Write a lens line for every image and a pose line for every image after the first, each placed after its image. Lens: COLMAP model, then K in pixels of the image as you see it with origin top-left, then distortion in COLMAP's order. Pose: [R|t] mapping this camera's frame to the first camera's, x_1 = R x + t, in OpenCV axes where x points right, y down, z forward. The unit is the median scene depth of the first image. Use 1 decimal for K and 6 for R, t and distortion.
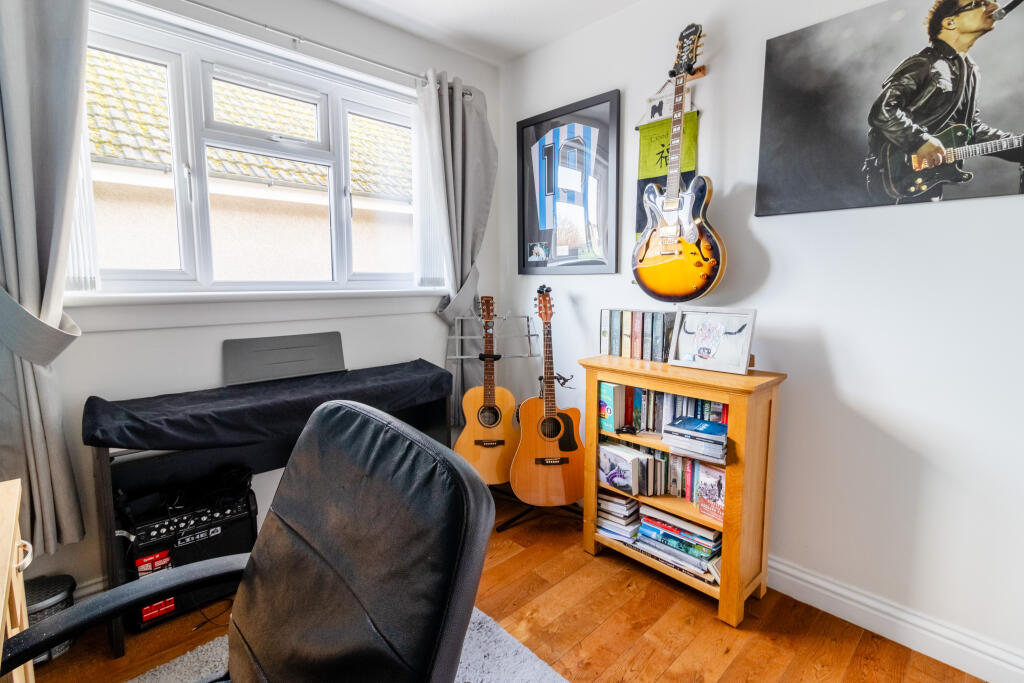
lens RADIAL K [[482.5, 0, 508.9], [0, 482.5, 334.9], [0, 0, 1]] dist [0.003195, 0.001490]
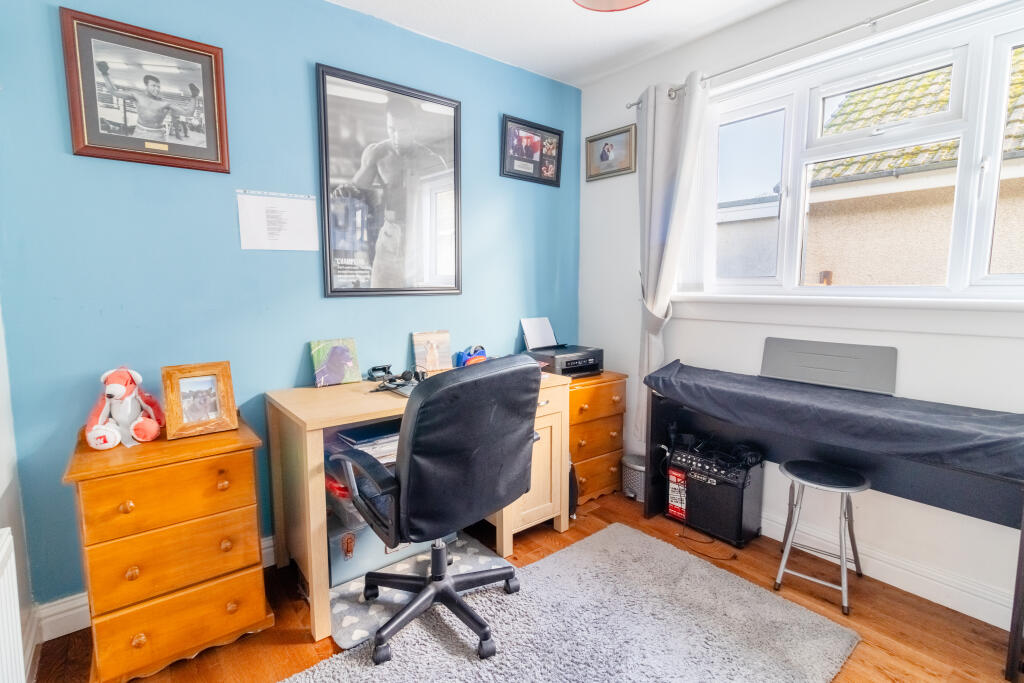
lens RADIAL K [[482.5, 0, 509.2], [0, 482.5, 339.3], [0, 0, 1]] dist [0.003195, 0.001490]
pose [[-0.075223, 0.117564, -0.990212, 0.677013], [-0.112809, 0.985647, 0.125591, -0.067339], [0.990765, 0.121152, -0.060881, 0.513679]]
